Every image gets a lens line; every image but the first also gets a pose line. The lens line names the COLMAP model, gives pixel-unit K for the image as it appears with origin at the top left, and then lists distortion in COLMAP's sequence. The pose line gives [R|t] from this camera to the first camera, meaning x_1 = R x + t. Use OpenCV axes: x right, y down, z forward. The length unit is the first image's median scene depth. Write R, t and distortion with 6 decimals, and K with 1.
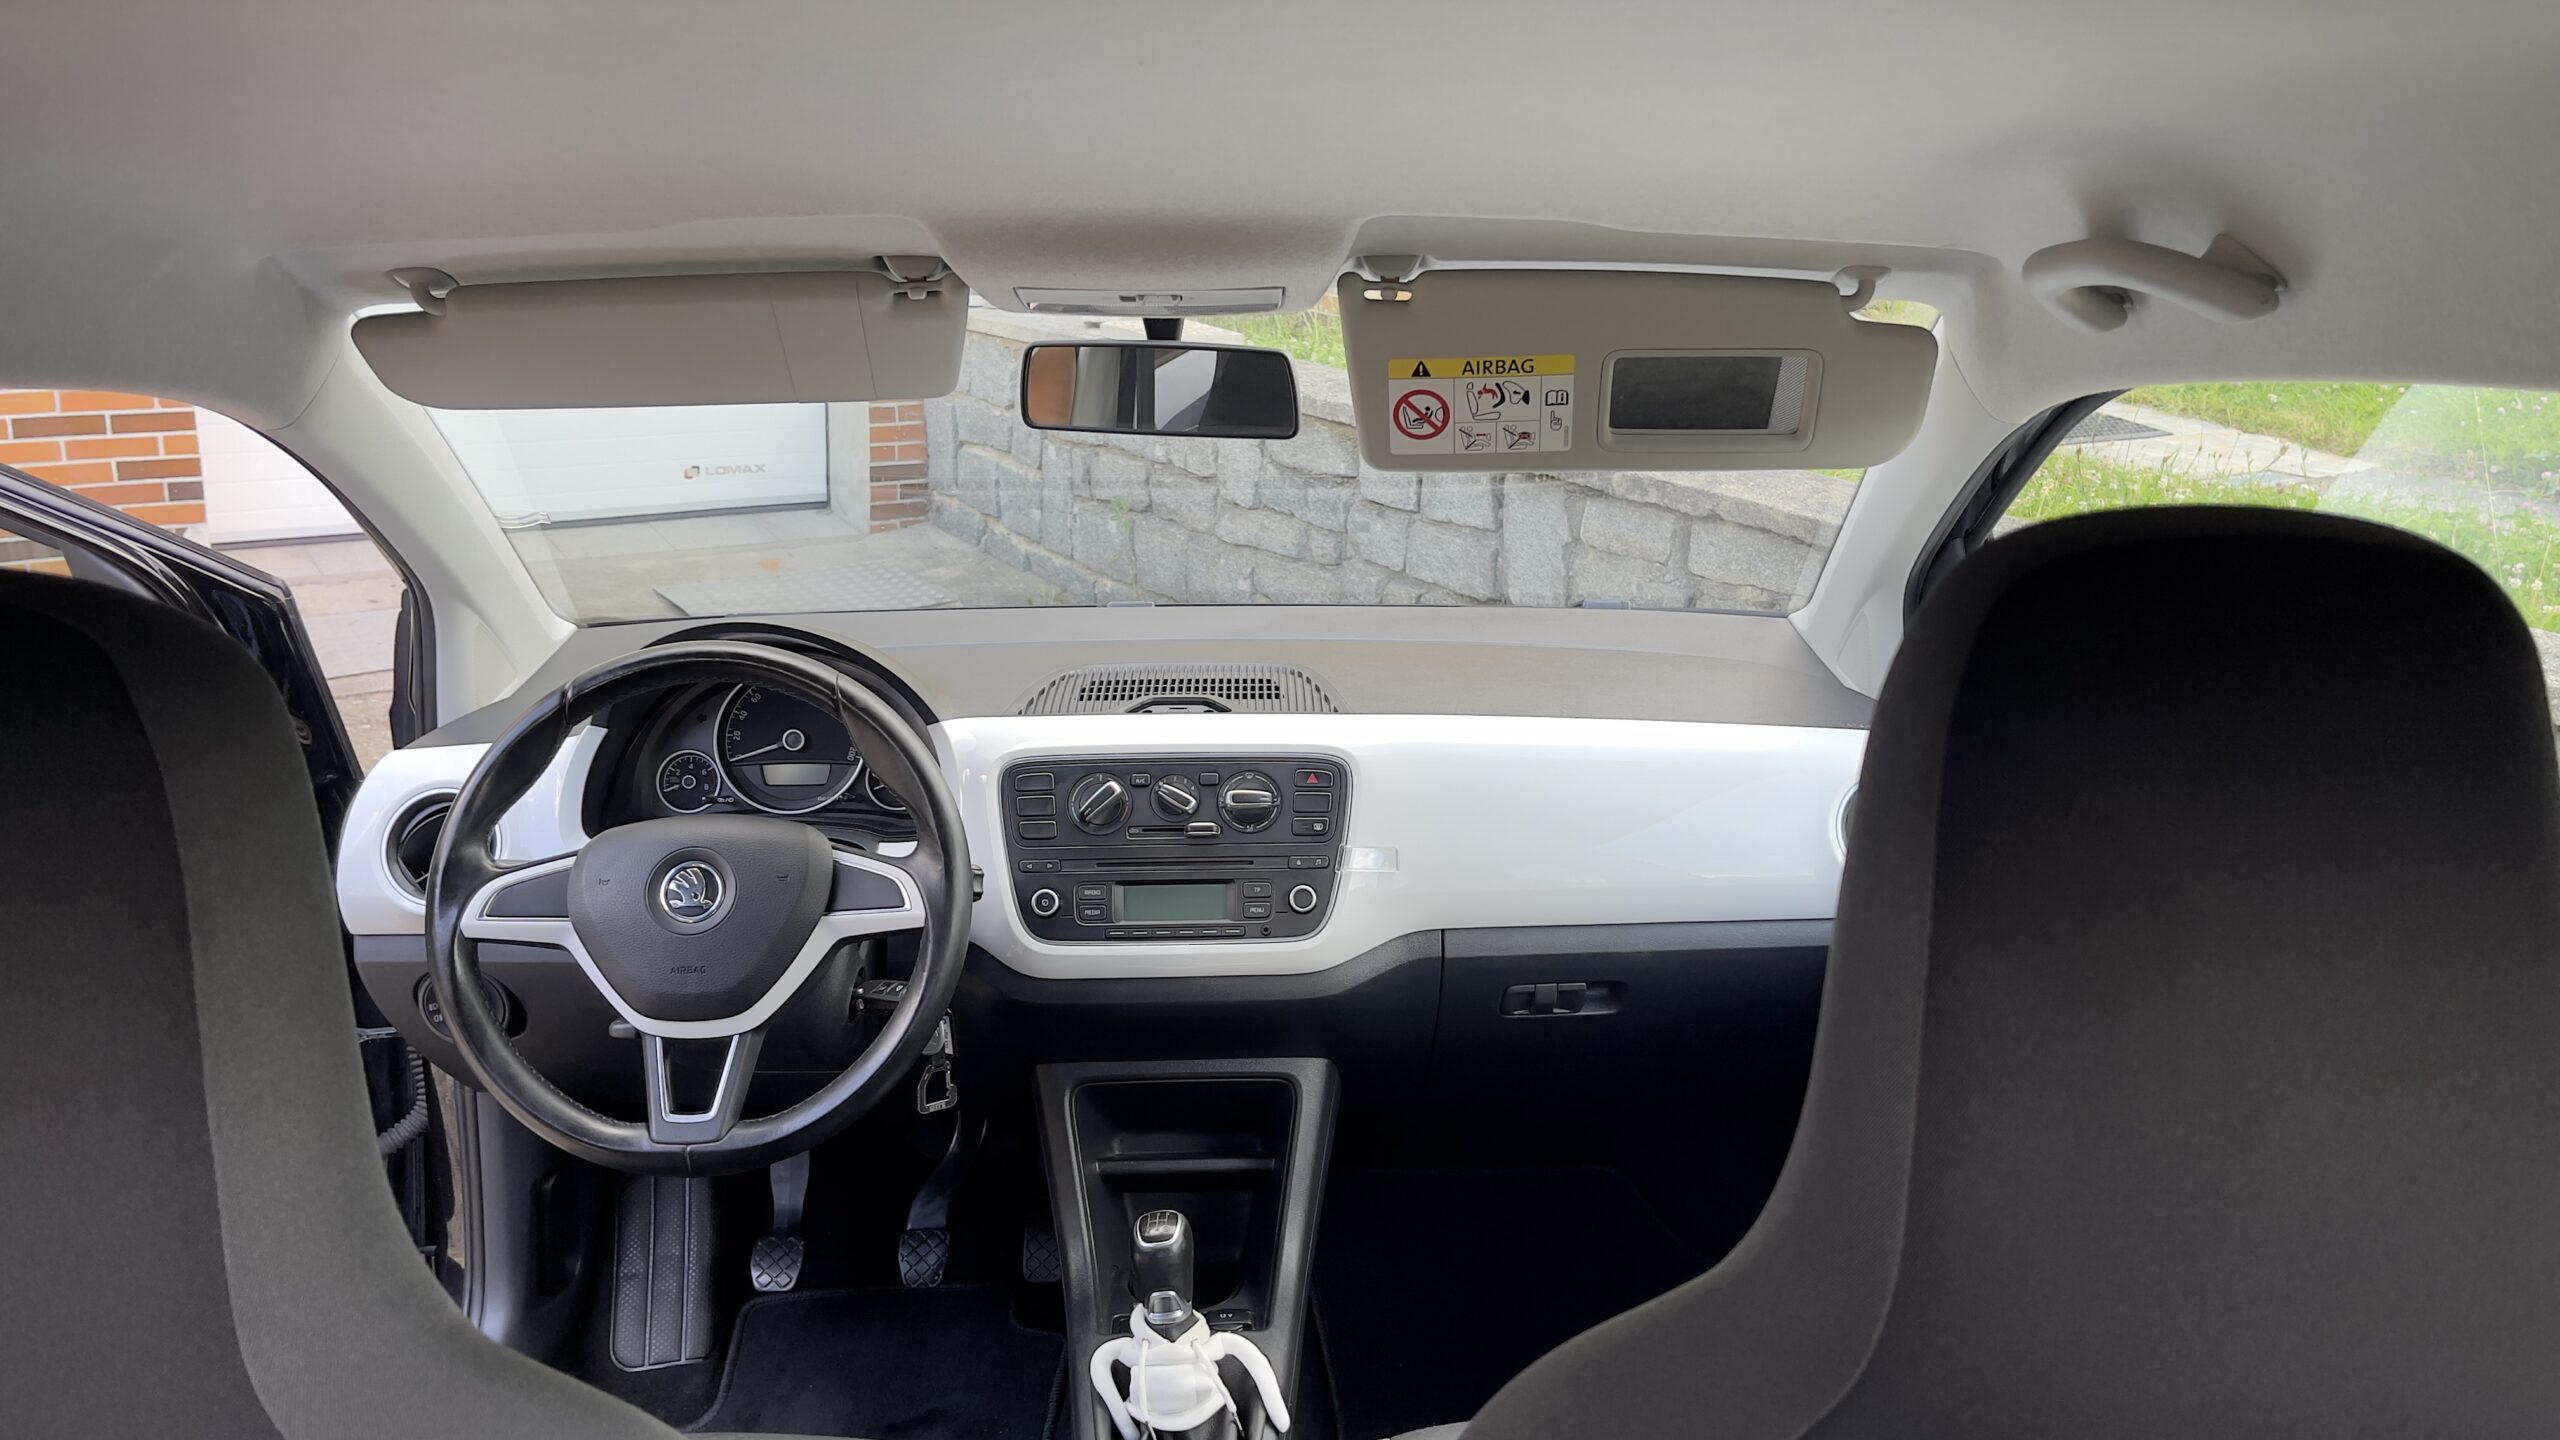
lens RADIAL K [[1875.7, 0, 1280.0], [0, 1875.7, 720.0], [0, 0, 1]] dist [0.000499, -0.007383]
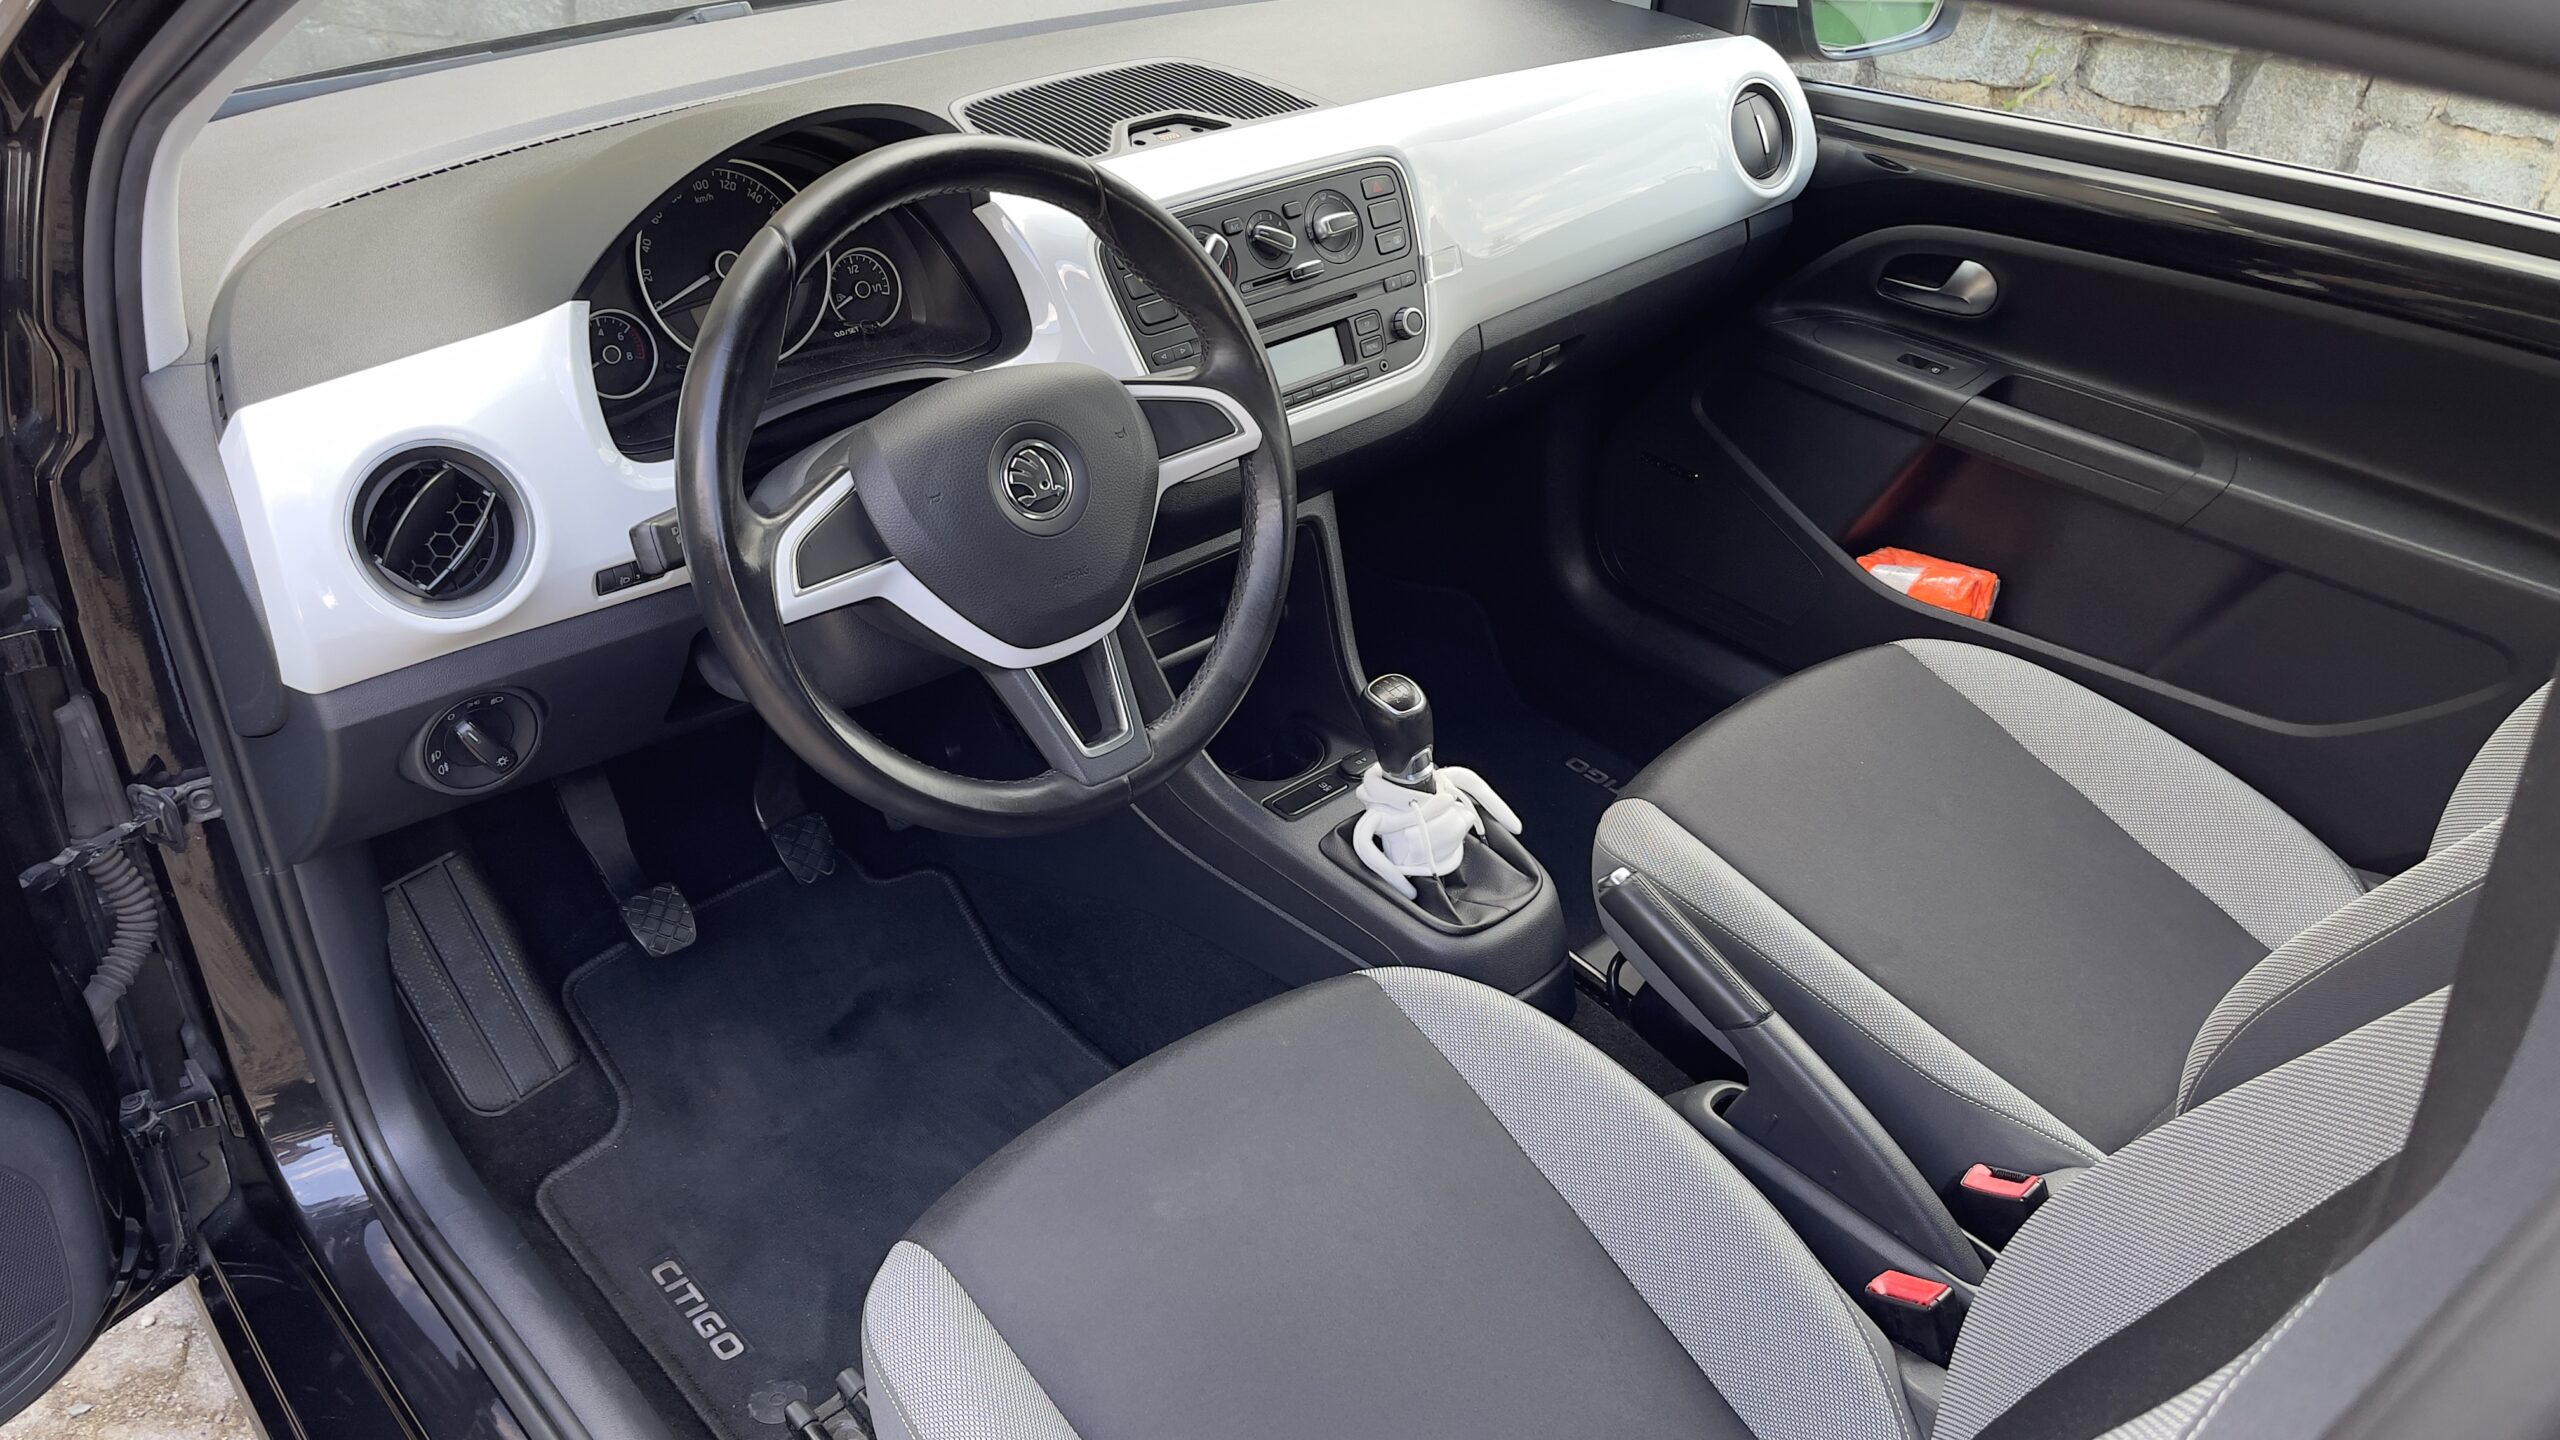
lens RADIAL K [[1875.7, 0, 1280.0], [0, 1875.7, 720.0], [0, 0, 1]] dist [0.000499, -0.007383]
pose [[0.784021, -0.337721, 0.520822, -0.533357], [0.144005, 0.915109, 0.376614, -0.074914], [-0.603800, -0.220272, 0.766098, 0.257622]]
